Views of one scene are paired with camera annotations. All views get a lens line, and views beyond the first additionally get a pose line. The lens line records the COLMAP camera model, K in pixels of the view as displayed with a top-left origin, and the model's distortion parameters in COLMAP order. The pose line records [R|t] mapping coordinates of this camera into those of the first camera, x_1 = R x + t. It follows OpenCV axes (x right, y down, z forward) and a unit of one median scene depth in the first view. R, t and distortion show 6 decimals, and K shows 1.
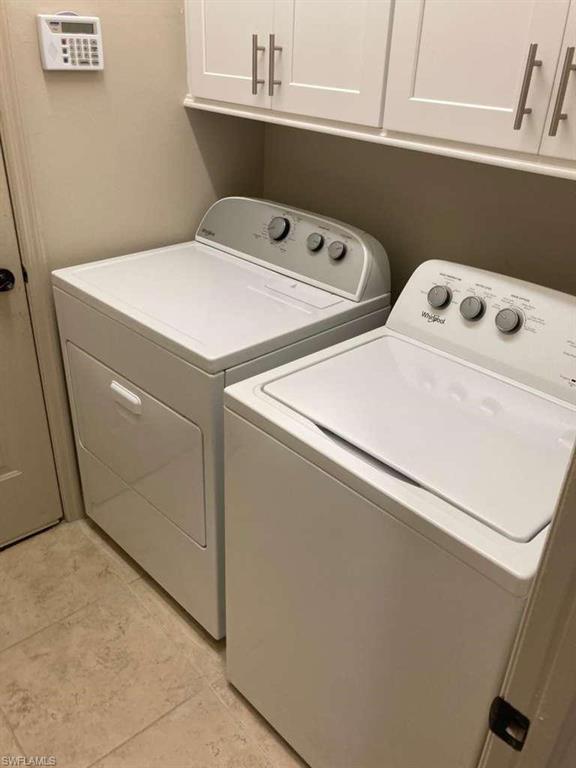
lens RADIAL K [[636.1, 0, 289.8], [0, 636.1, 379.2], [0, 0, 1]] dist [0.028569, -0.021090]
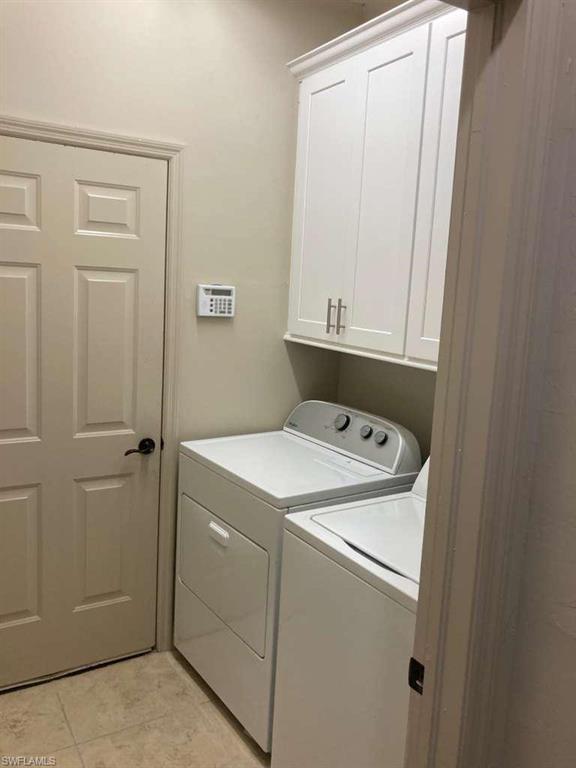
lens RADIAL K [[636.1, 0, 289.8], [0, 636.1, 379.2], [0, 0, 1]] dist [0.028569, -0.021090]
pose [[0.985110, 0.040846, -0.167004, 0.103198], [-0.095752, 0.937120, -0.335615, 0.158237], [0.142795, 0.346608, 0.927077, -0.344941]]
